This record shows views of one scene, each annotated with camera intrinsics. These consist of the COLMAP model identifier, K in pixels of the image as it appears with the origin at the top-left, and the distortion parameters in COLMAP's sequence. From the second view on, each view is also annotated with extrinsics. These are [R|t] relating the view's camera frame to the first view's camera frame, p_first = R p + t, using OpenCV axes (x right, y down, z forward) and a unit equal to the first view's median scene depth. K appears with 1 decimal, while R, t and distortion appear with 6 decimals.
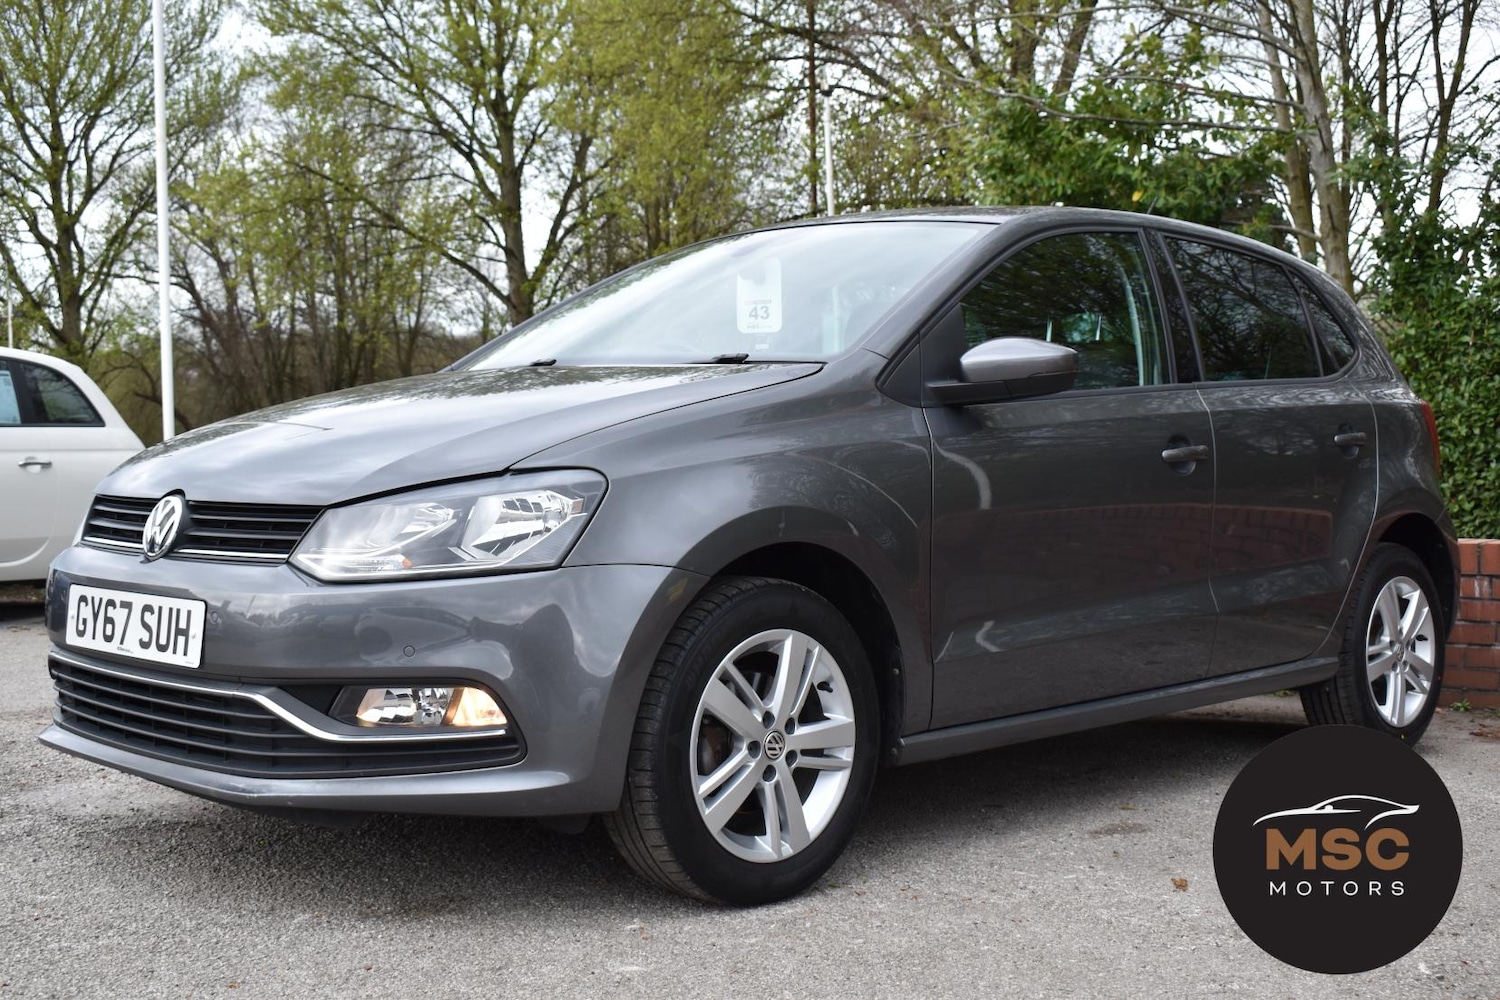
lens RADIAL K [[1820.9, 0, 744.3], [0, 1820.9, 476.3], [0, 0, 1]] dist [-0.034776, -0.040005]
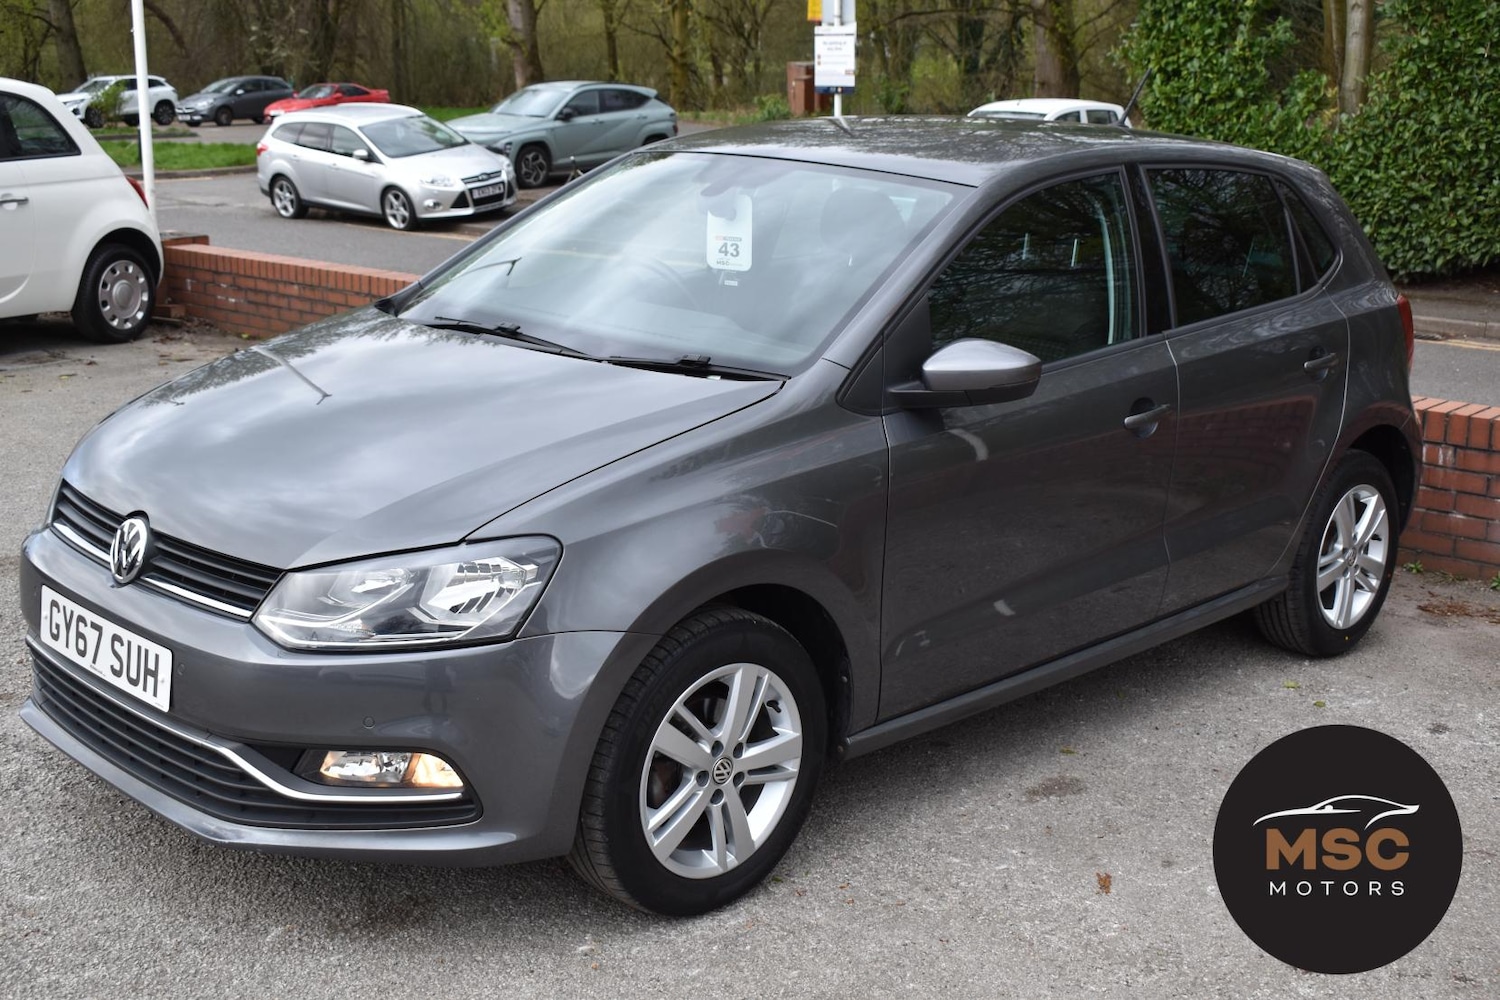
lens RADIAL K [[1820.9, 0, 744.3], [0, 1820.9, 476.3], [0, 0, 1]] dist [-0.034776, -0.040005]
pose [[0.999673, 0.025191, 0.004433, 0.020463], [-0.025557, 0.976732, 0.212935, -0.244756], [0.001034, -0.212979, 0.977056, 0.013079]]
